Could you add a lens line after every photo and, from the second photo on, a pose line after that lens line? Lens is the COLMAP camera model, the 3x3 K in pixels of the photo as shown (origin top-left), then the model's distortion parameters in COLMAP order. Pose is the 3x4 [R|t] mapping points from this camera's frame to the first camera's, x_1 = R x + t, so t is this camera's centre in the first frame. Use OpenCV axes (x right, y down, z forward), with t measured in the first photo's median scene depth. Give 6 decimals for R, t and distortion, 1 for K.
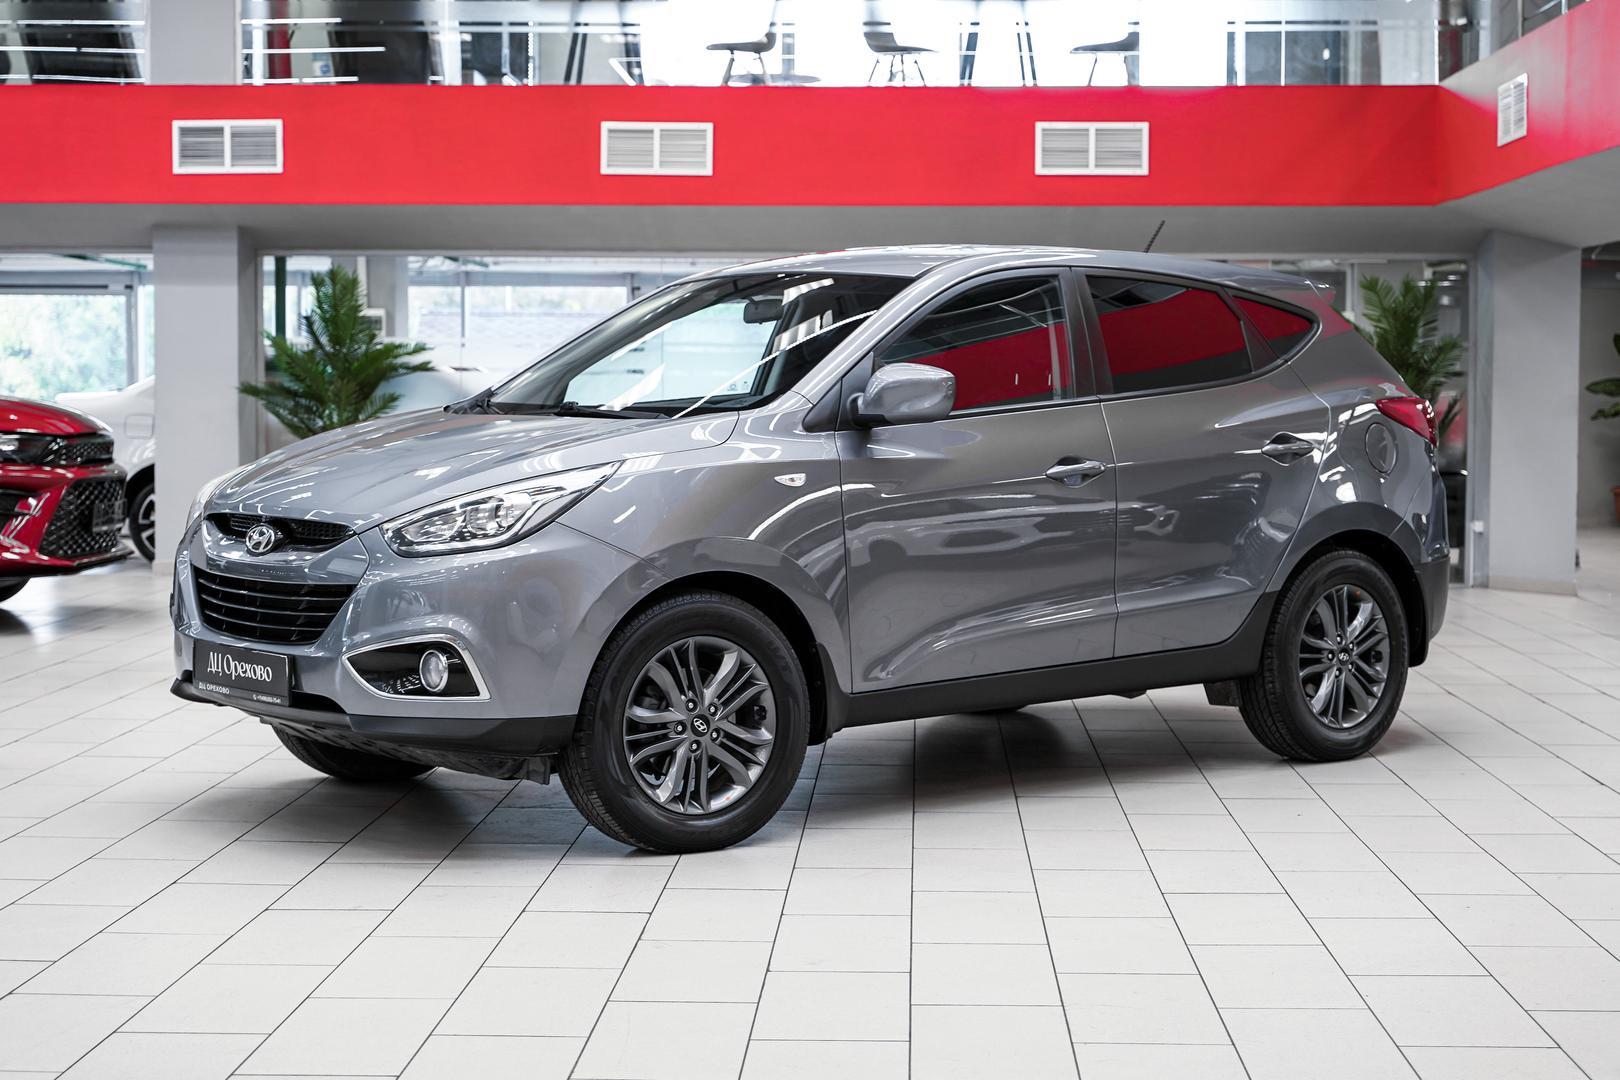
lens RADIAL K [[2678.1, 0, 810.0], [0, 2678.1, 540.0], [0, 0, 1]] dist [0.004482, 0.019456]
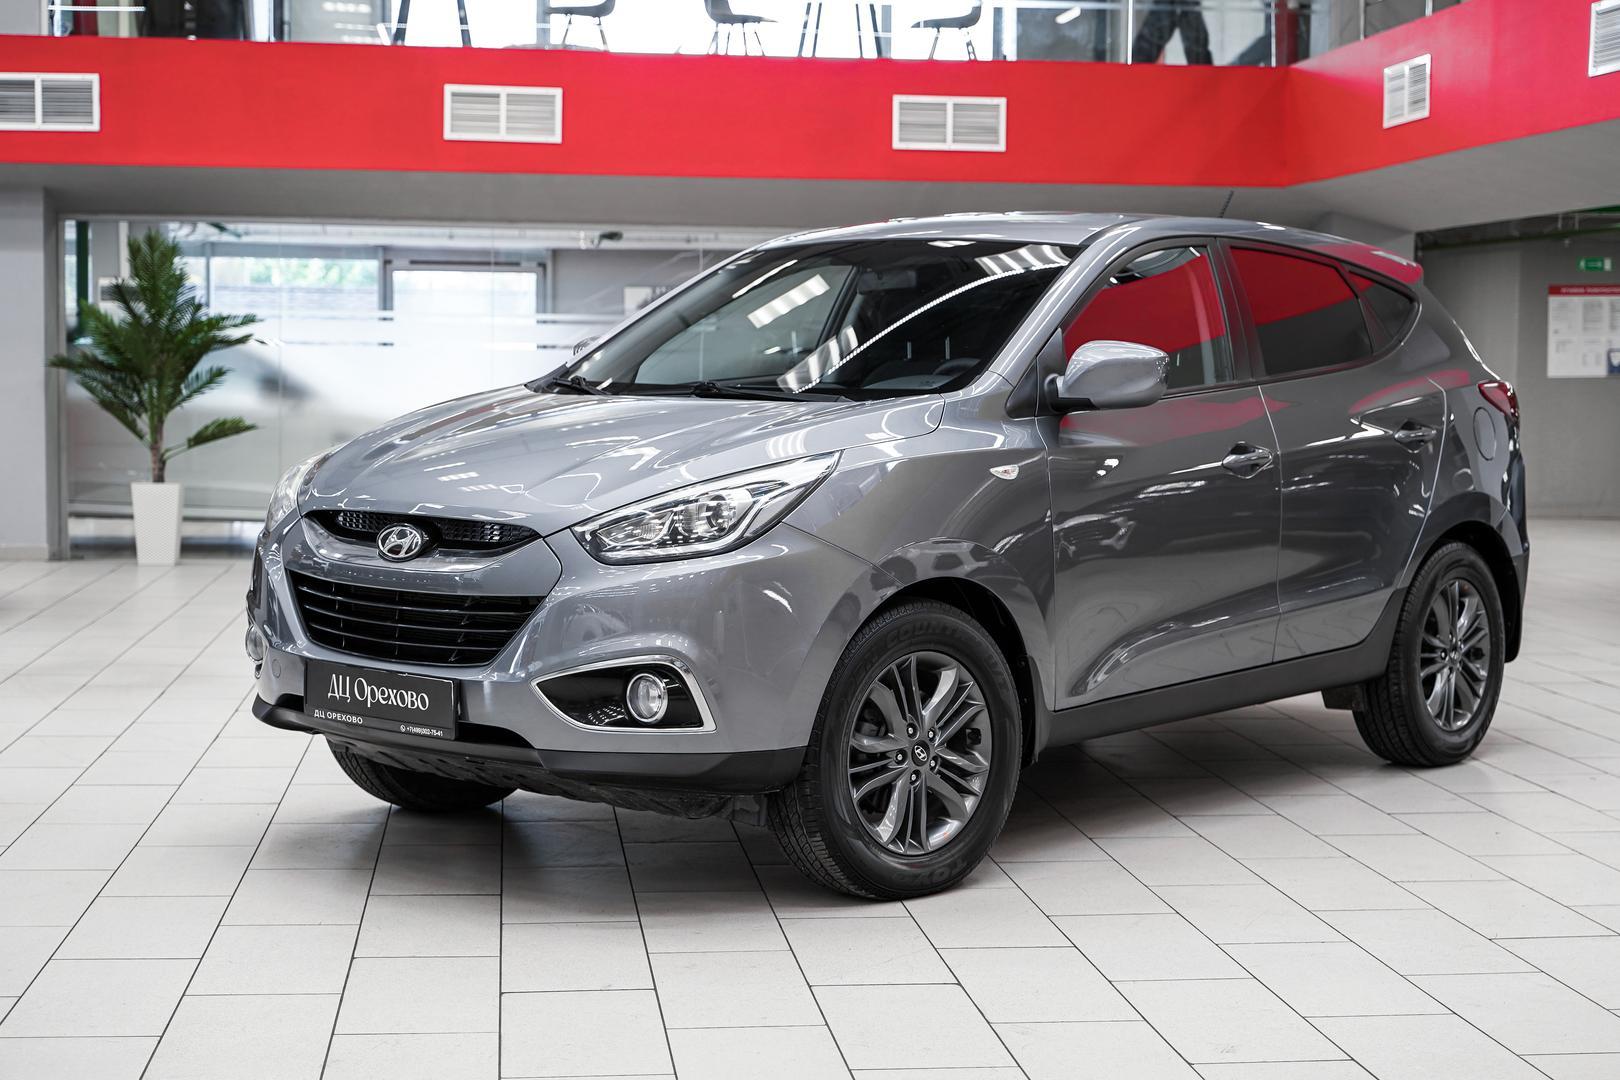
lens RADIAL K [[2550.1, 0, 810.0], [0, 2550.1, 540.0], [0, 0, 1]] dist [0.001692, 0.027992]
pose [[0.988029, -0.003979, 0.154214, -0.173546], [0.002092, 0.999921, 0.012398, -0.009249], [-0.154251, -0.011927, 0.987960, 0.154077]]
